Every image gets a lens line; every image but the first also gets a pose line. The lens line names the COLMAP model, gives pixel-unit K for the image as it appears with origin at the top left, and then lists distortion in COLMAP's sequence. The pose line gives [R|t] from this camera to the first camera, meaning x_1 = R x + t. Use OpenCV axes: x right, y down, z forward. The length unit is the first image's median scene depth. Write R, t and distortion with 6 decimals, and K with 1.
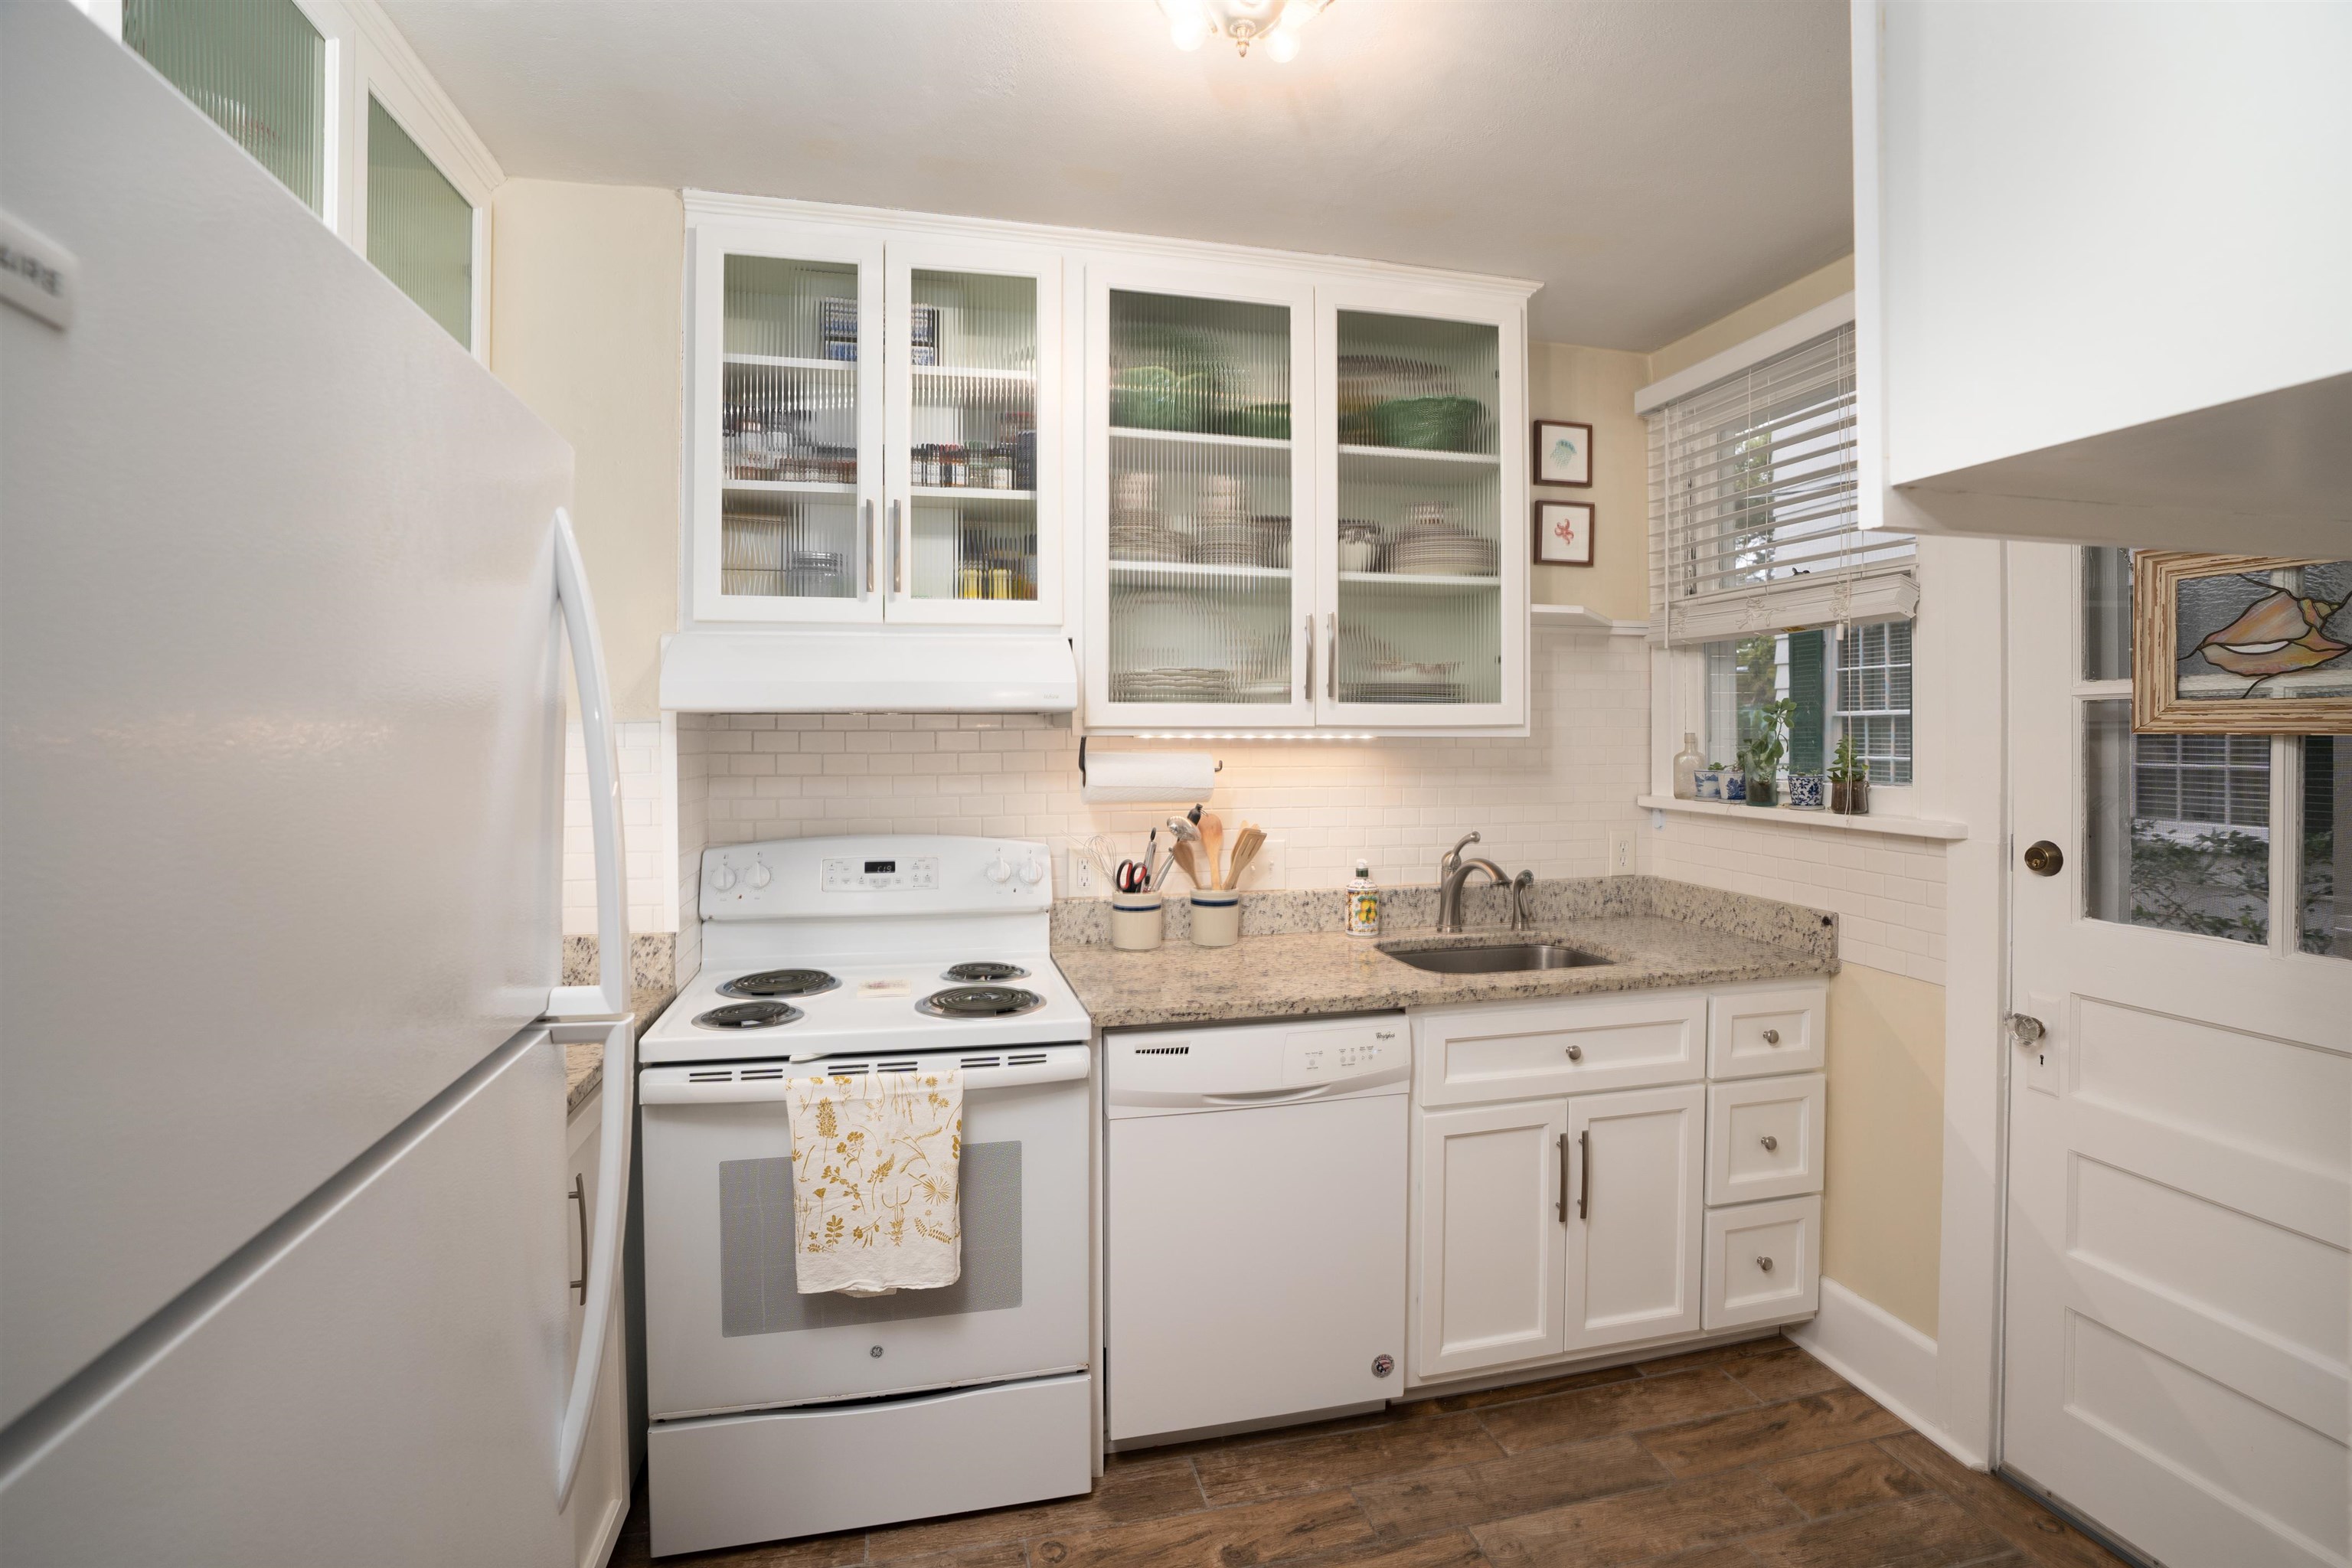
lens RADIAL K [[1080.0, 0, 1174.1], [0, 1080.0, 746.0], [0, 0, 1]] dist [-0.001760, -0.000316]
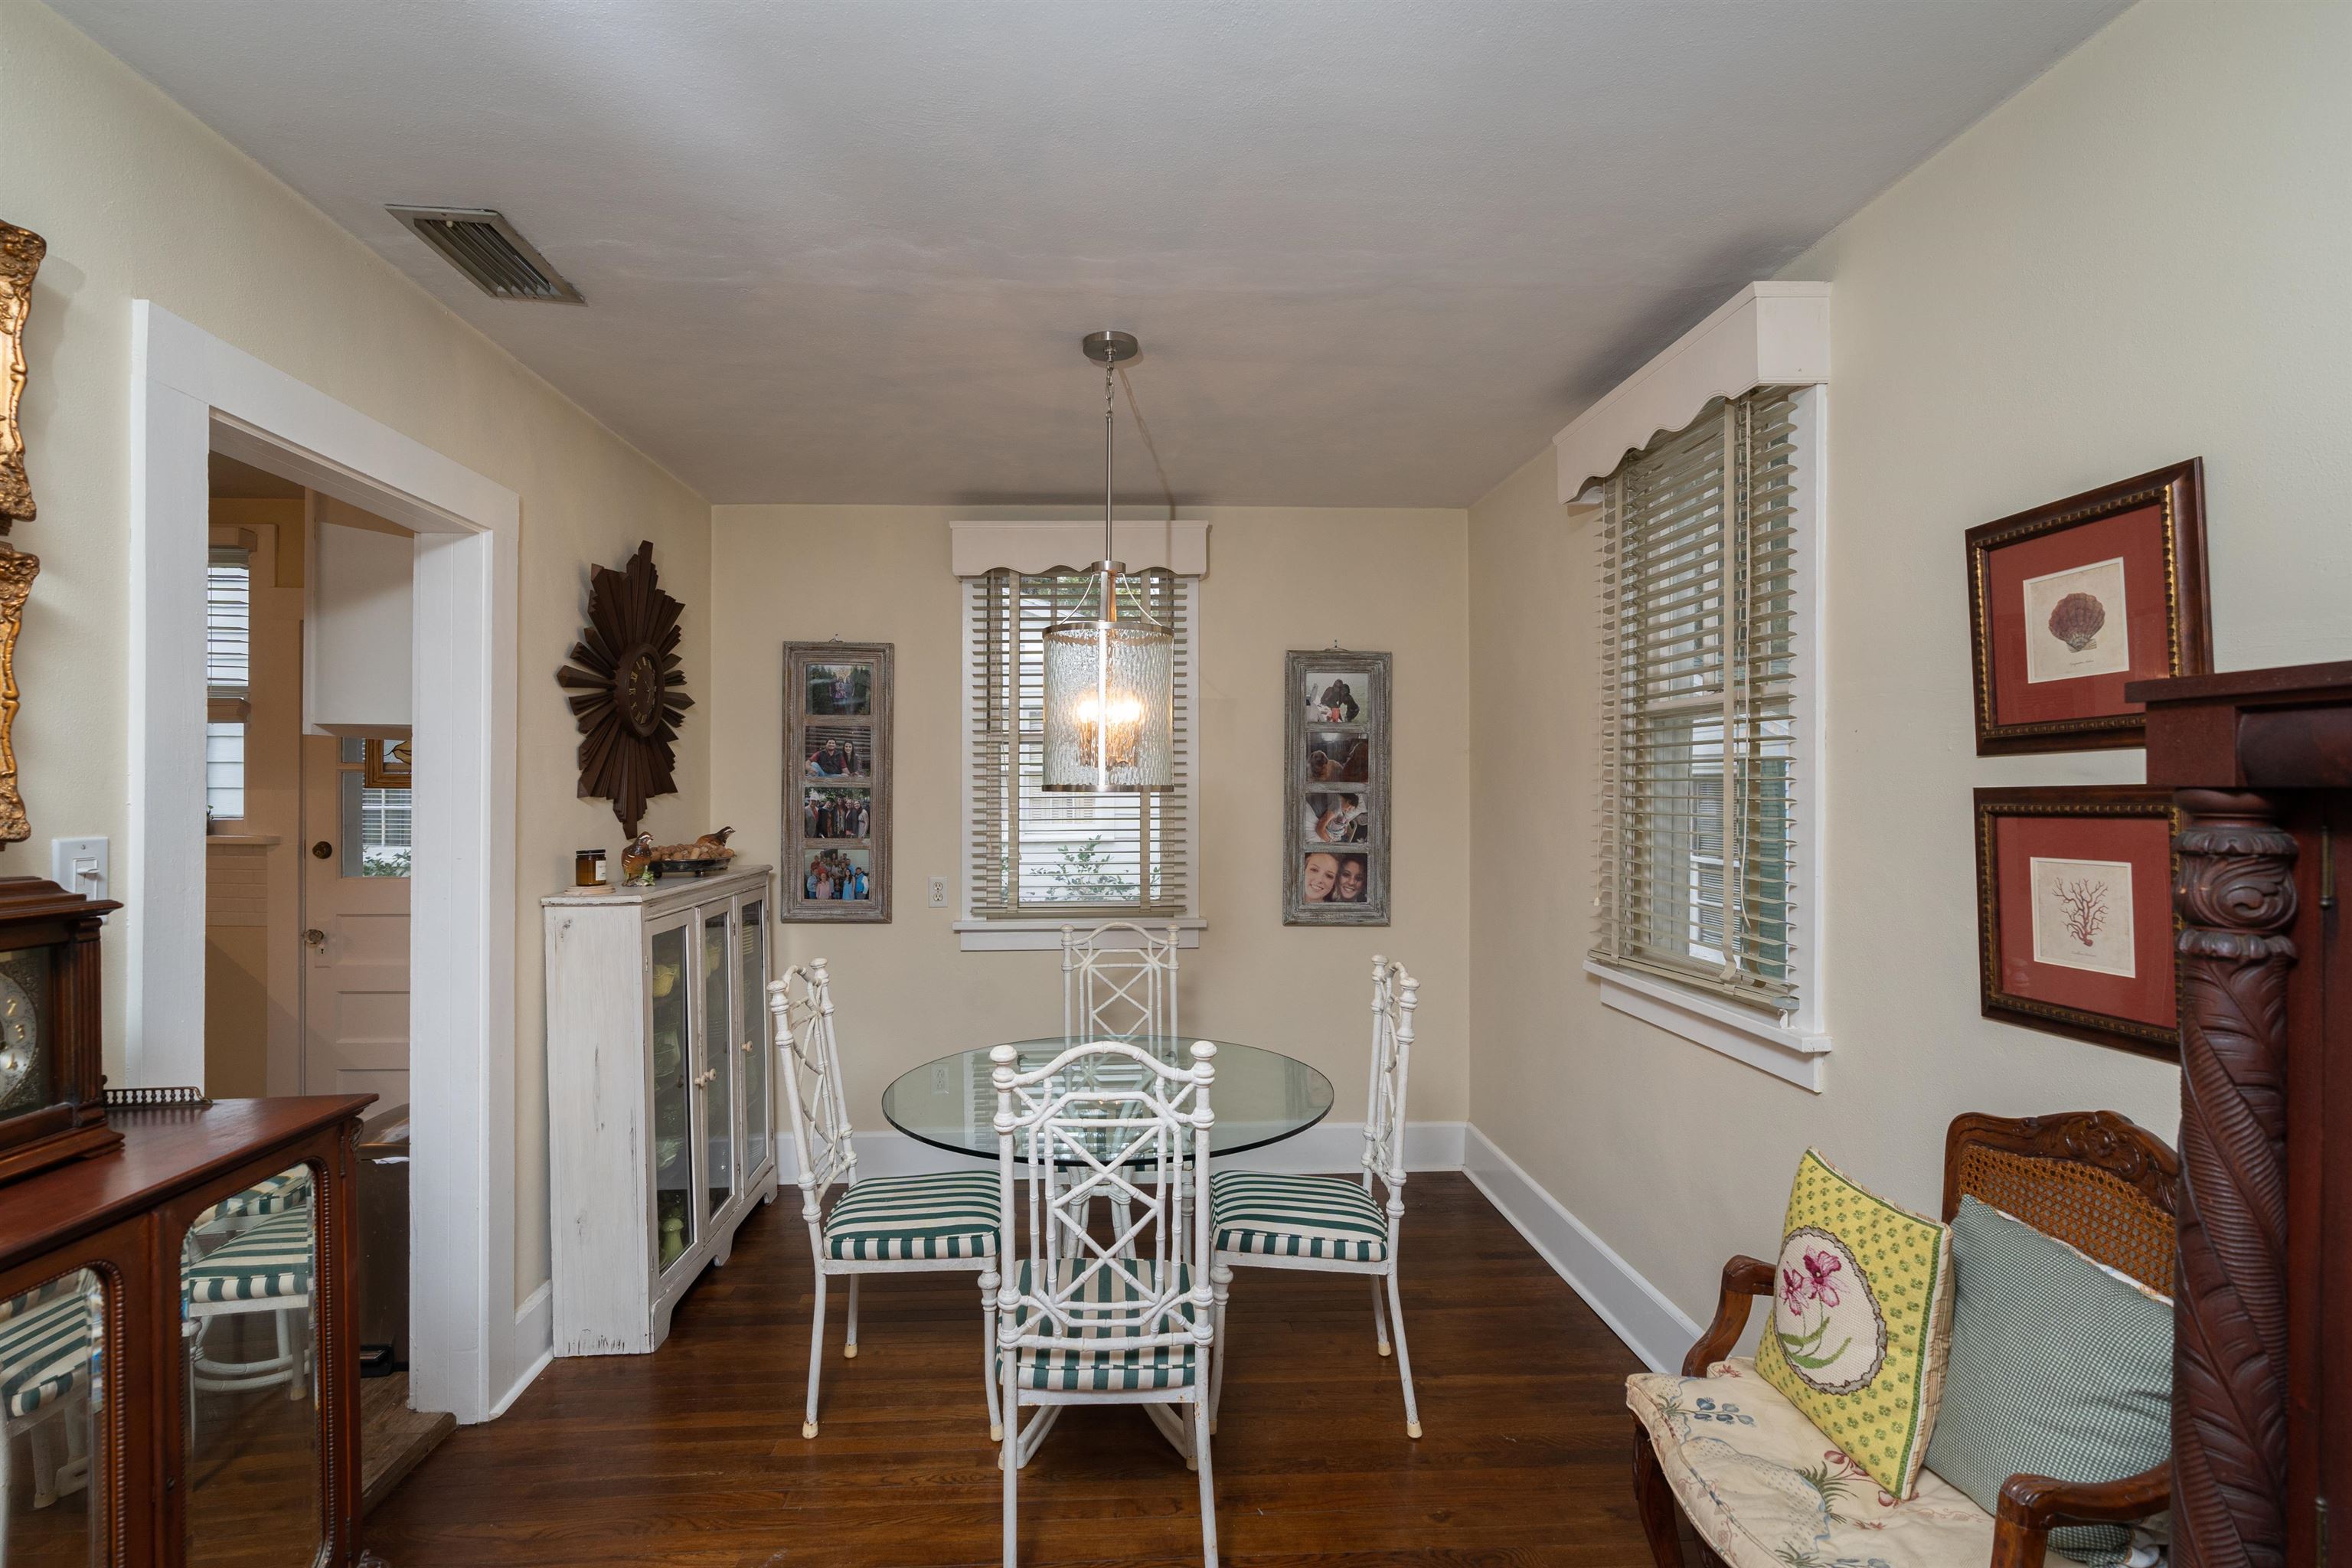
lens RADIAL K [[1073.6, 0, 1176.0], [0, 1073.6, 784.0], [0, 0, 1]] dist [-0.001274, -0.000367]
pose [[0.182980, 0.000051, 0.983117, -0.694471], [0.012081, 0.999924, -0.002301, 0.004412], [-0.983042, 0.012298, 0.182966, -0.746215]]
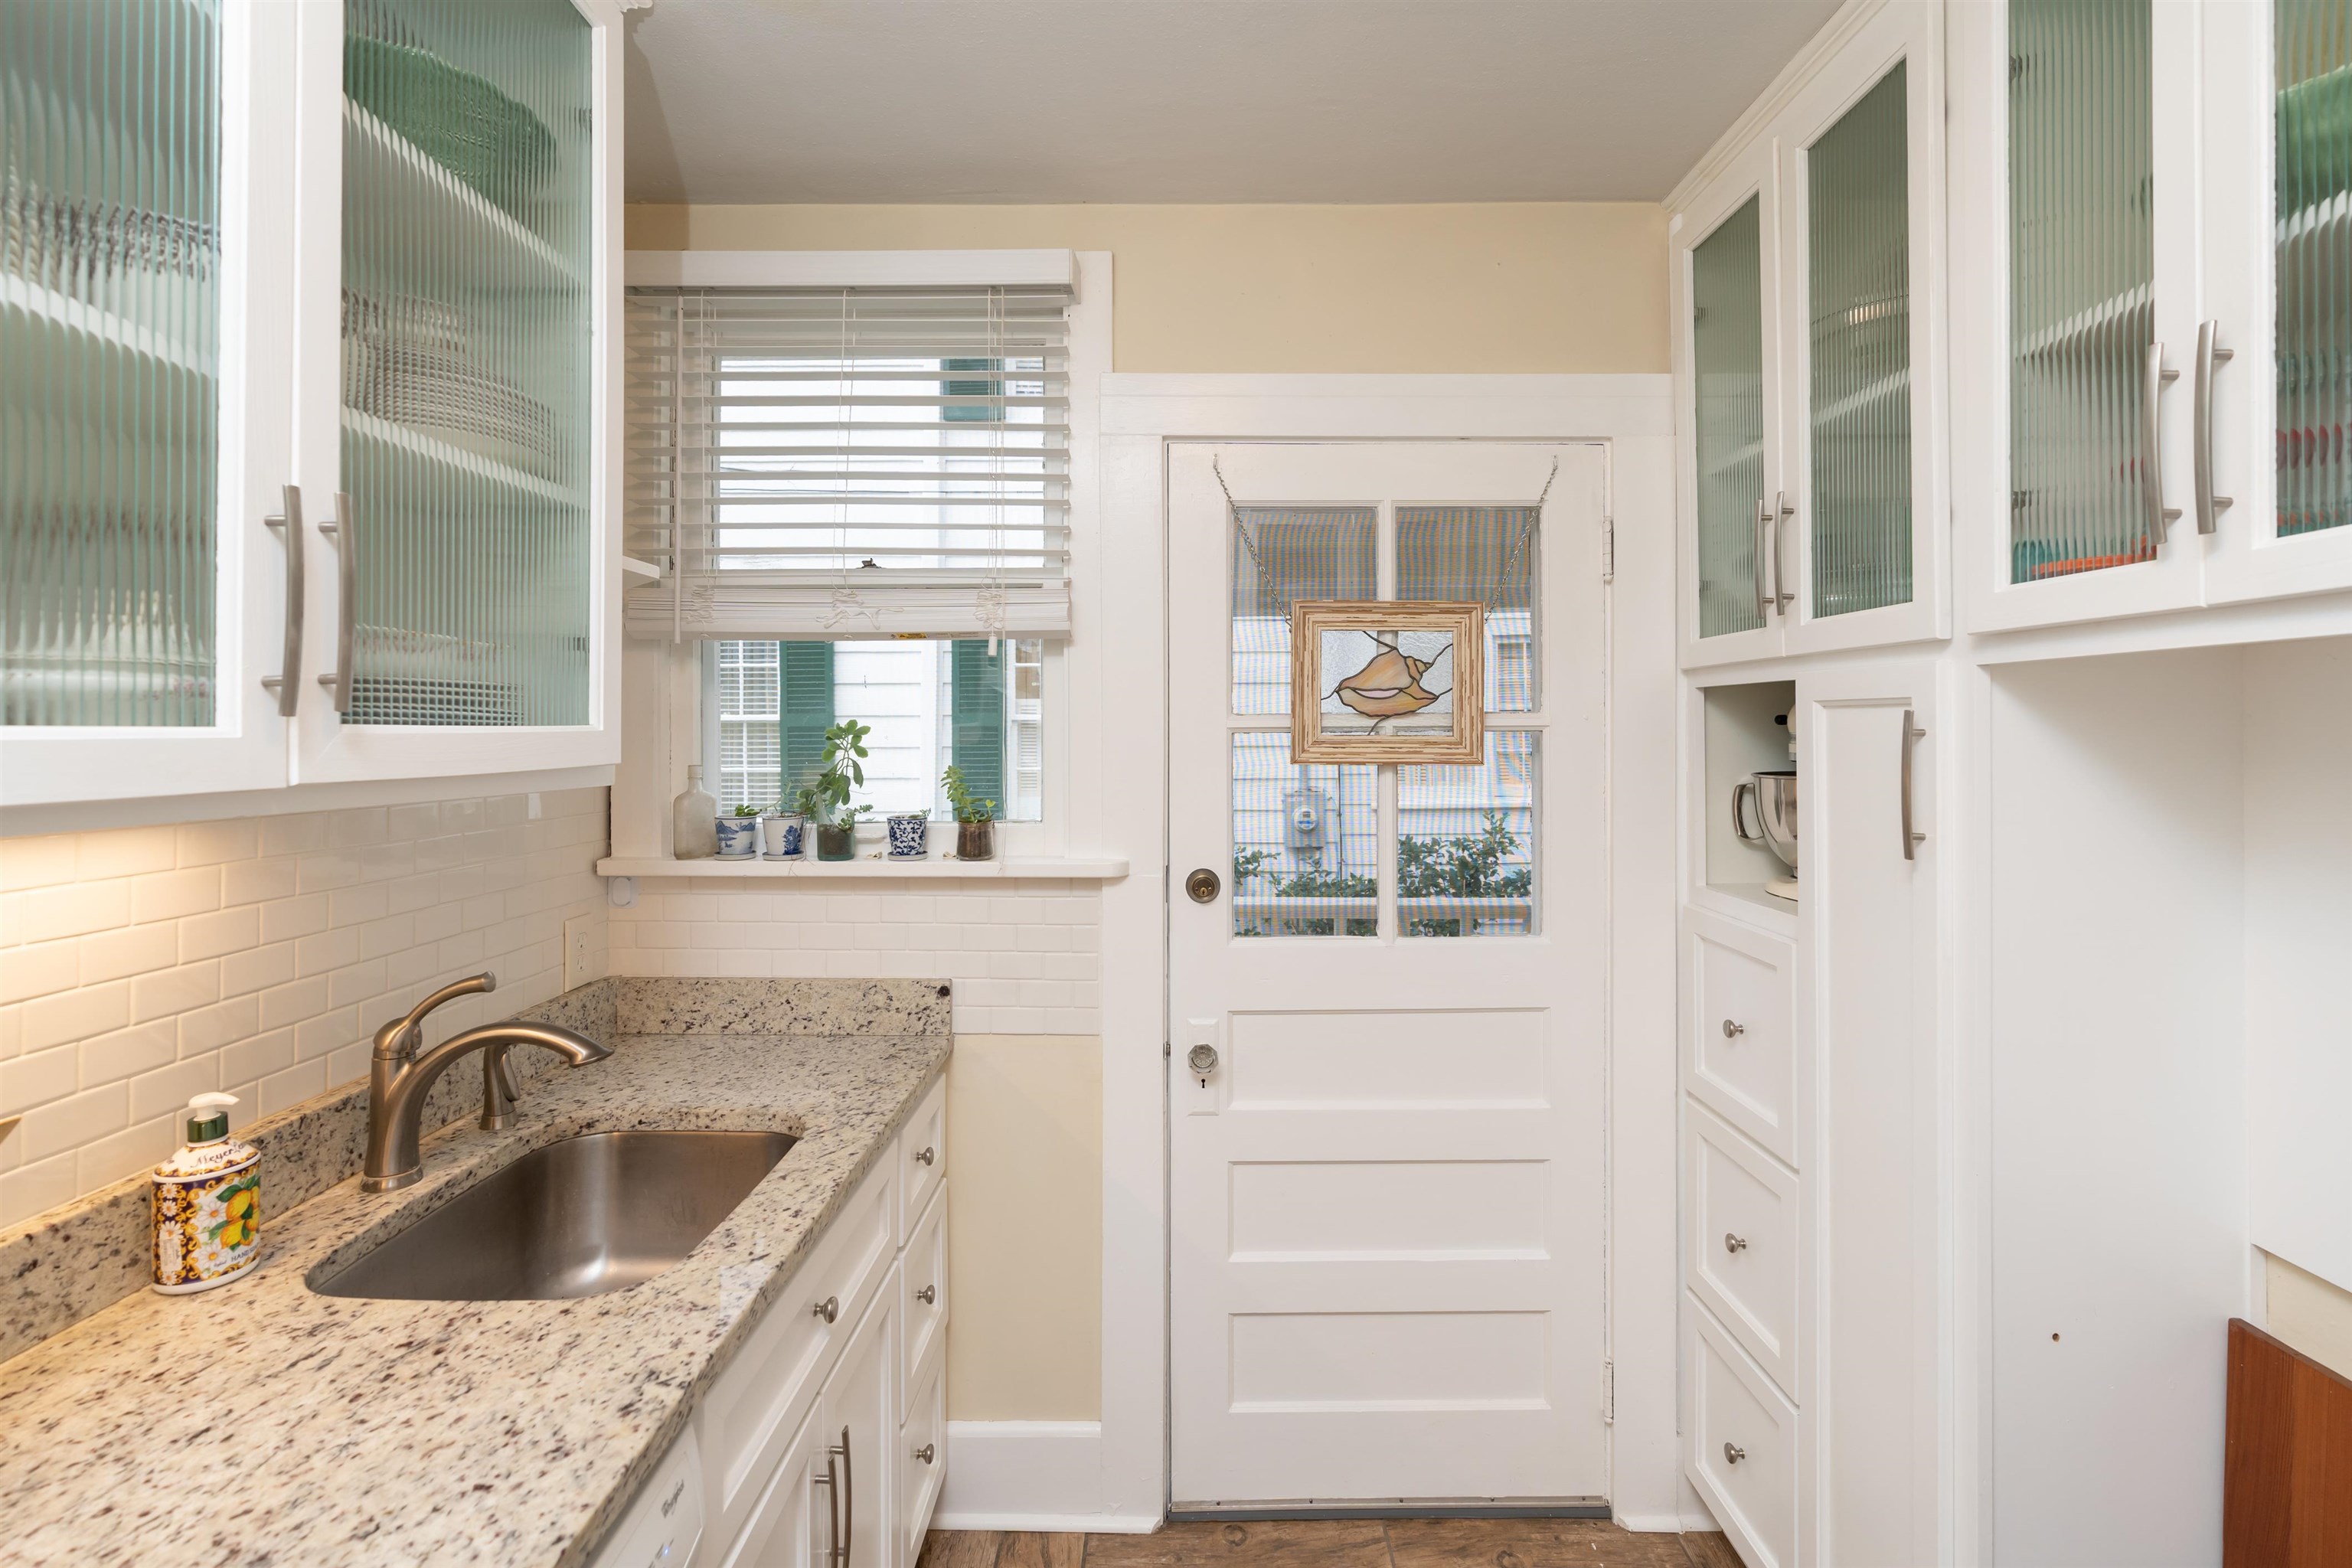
lens RADIAL K [[1084.7, 0, 1182.3], [0, 1084.7, 729.1], [0, 0, 1]] dist [-0.002197, 0.000036]
pose [[0.245191, -0.000307, 0.969475, -0.156751], [0.014015, 0.999897, -0.003228, -0.033340], [-0.969373, 0.014379, 0.245170, 0.605505]]
